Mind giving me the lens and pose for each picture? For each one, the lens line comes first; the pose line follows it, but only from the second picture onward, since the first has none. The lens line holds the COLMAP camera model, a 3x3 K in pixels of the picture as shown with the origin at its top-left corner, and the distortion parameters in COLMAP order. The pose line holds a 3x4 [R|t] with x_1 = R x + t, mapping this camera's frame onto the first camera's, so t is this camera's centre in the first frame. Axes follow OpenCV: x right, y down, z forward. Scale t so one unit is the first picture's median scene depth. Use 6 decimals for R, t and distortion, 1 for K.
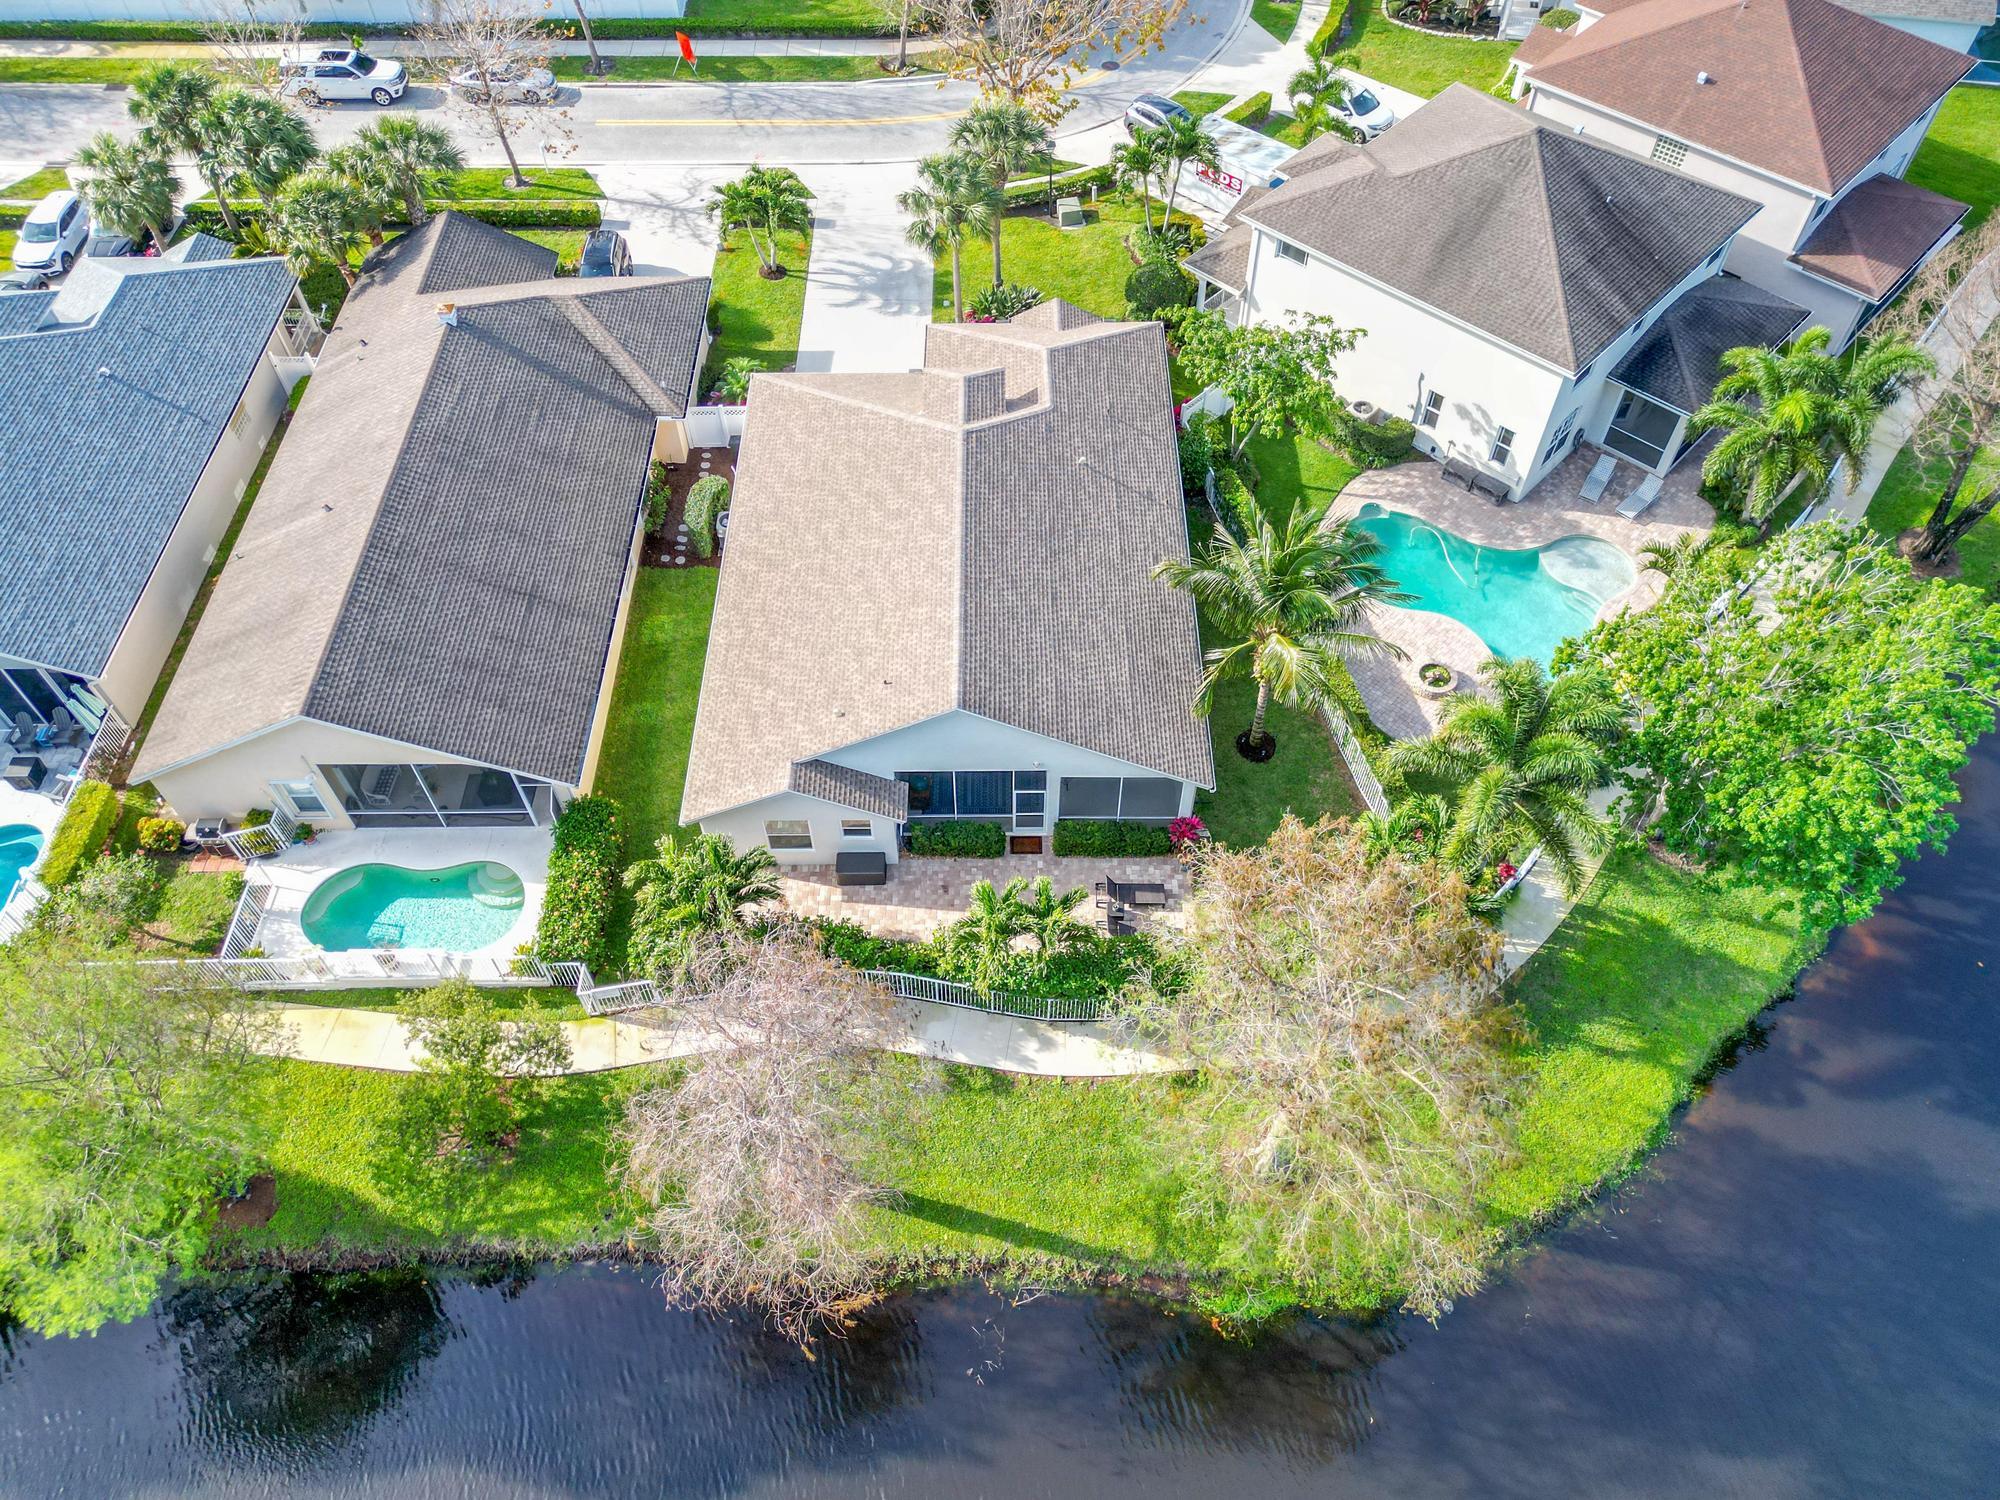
lens RADIAL K [[1405.0, 0, 1000.0], [0, 1405.0, 750.0], [0, 0, 1]] dist [0.077042, -0.077402]
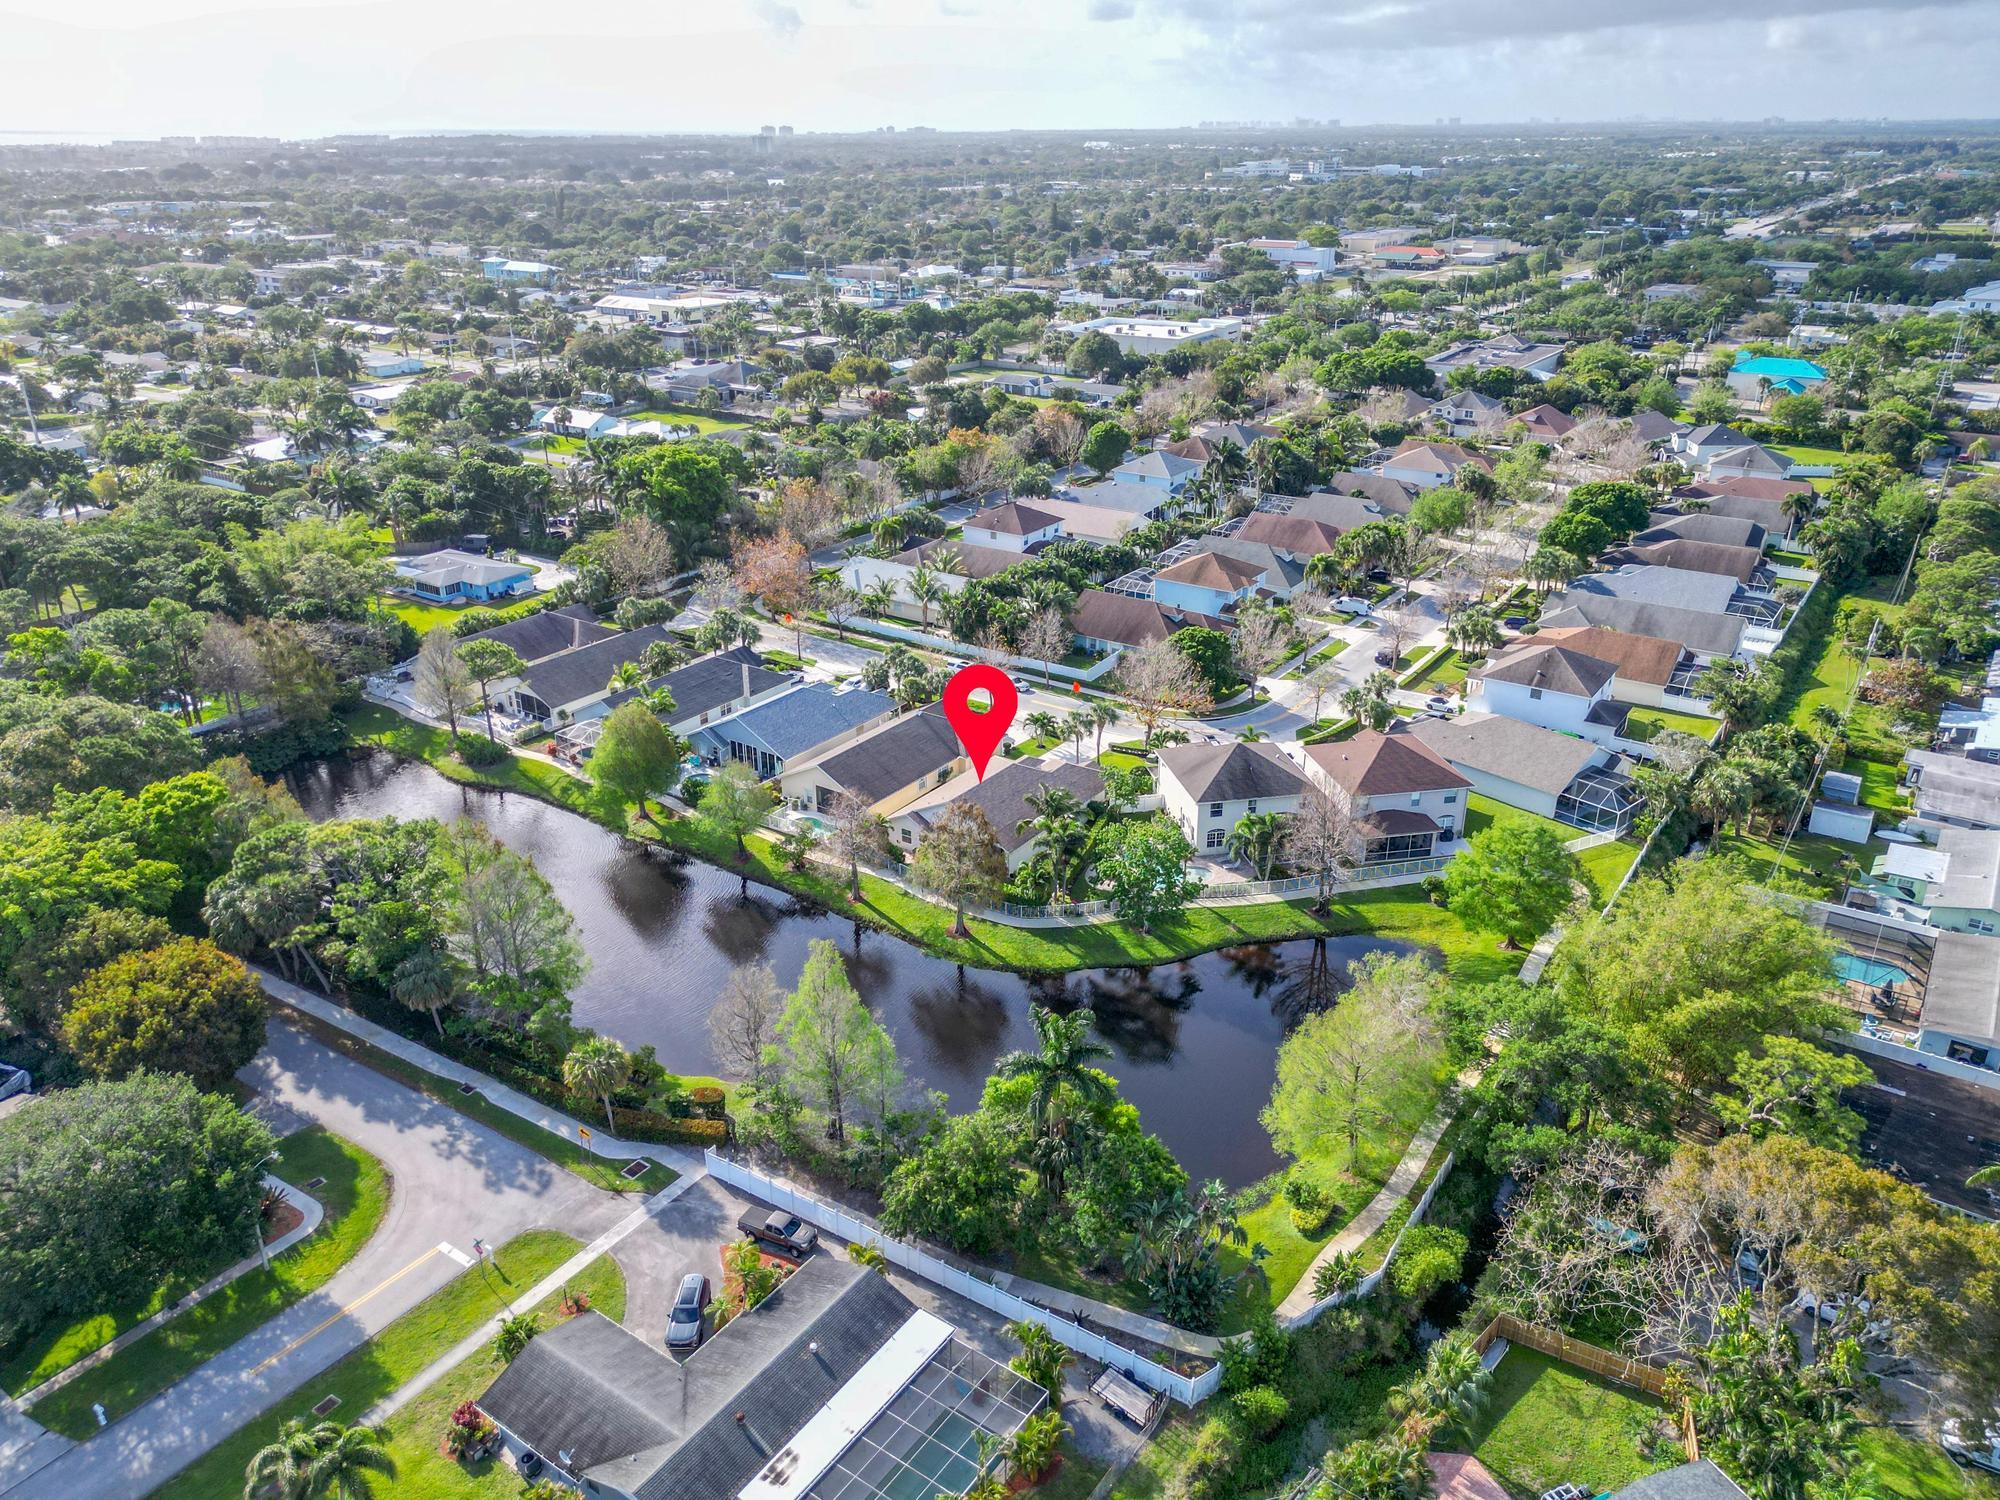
lens RADIAL K [[1405.0, 0, 1000.0], [0, 1405.0, 750.0], [0, 0, 1]] dist [0.077042, -0.077402]
pose [[0.824448, 0.228612, -0.517708, 1.378240], [-0.451938, 0.816567, -0.359126, 0.793413], [0.340642, 0.530052, 0.776536, -1.333855]]
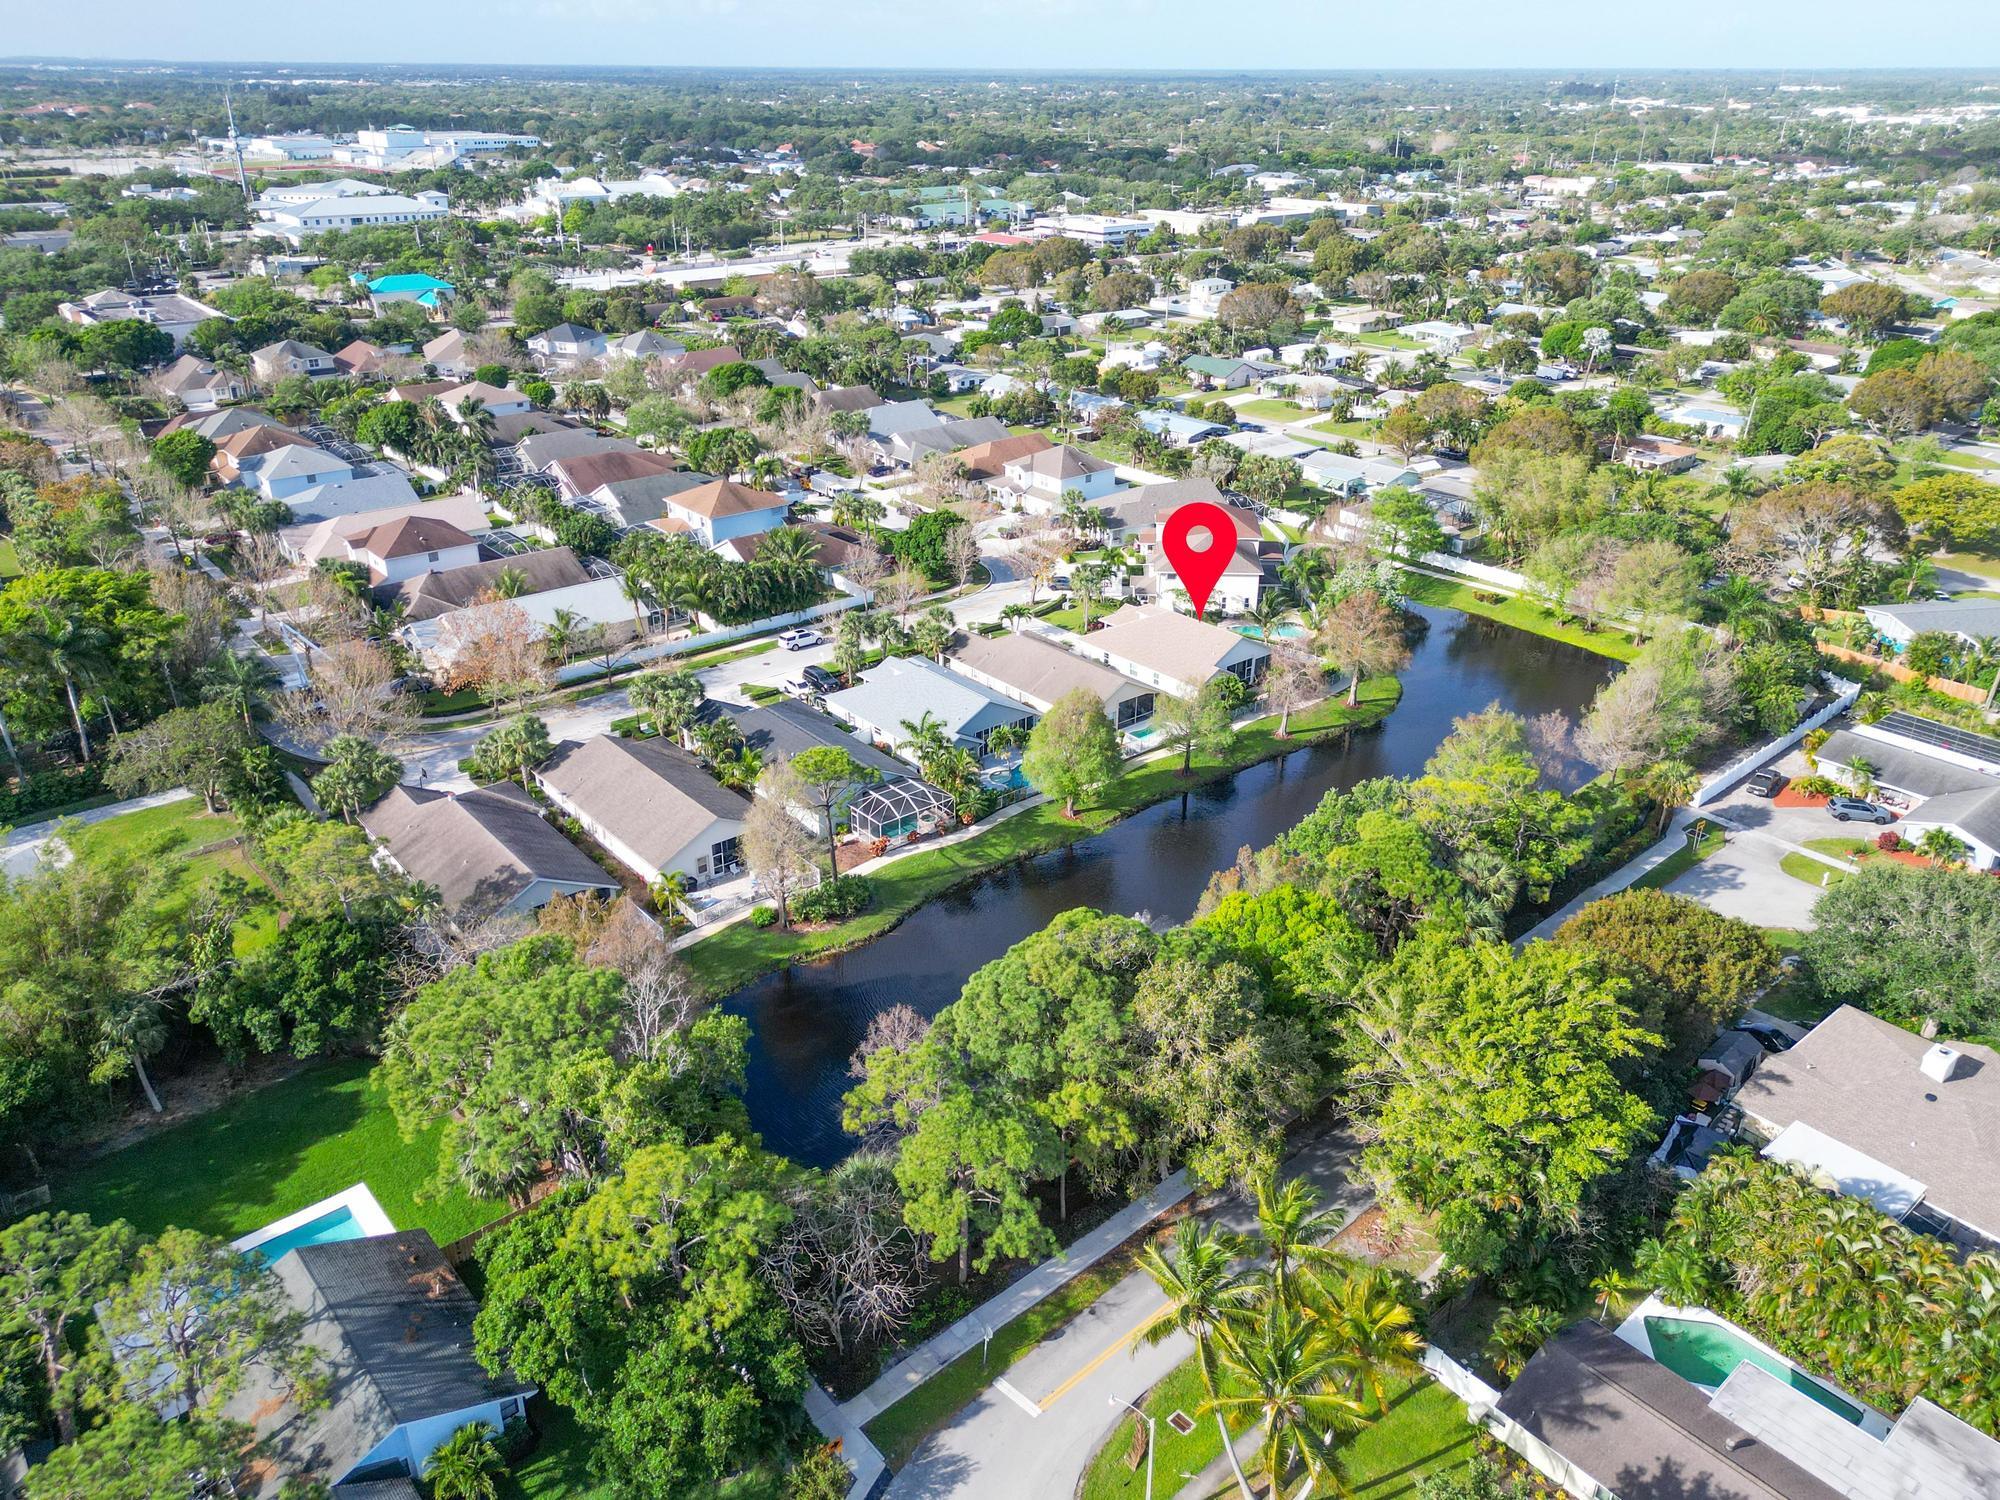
lens RADIAL K [[1405.0, 0, 1000.0], [0, 1405.0, 750.0], [0, 0, 1]] dist [0.077042, -0.077402]
pose [[0.780436, -0.273128, 0.562424, -2.147946], [0.500754, 0.811685, -0.300686, 0.808281], [-0.374385, 0.516302, 0.770239, -1.260098]]
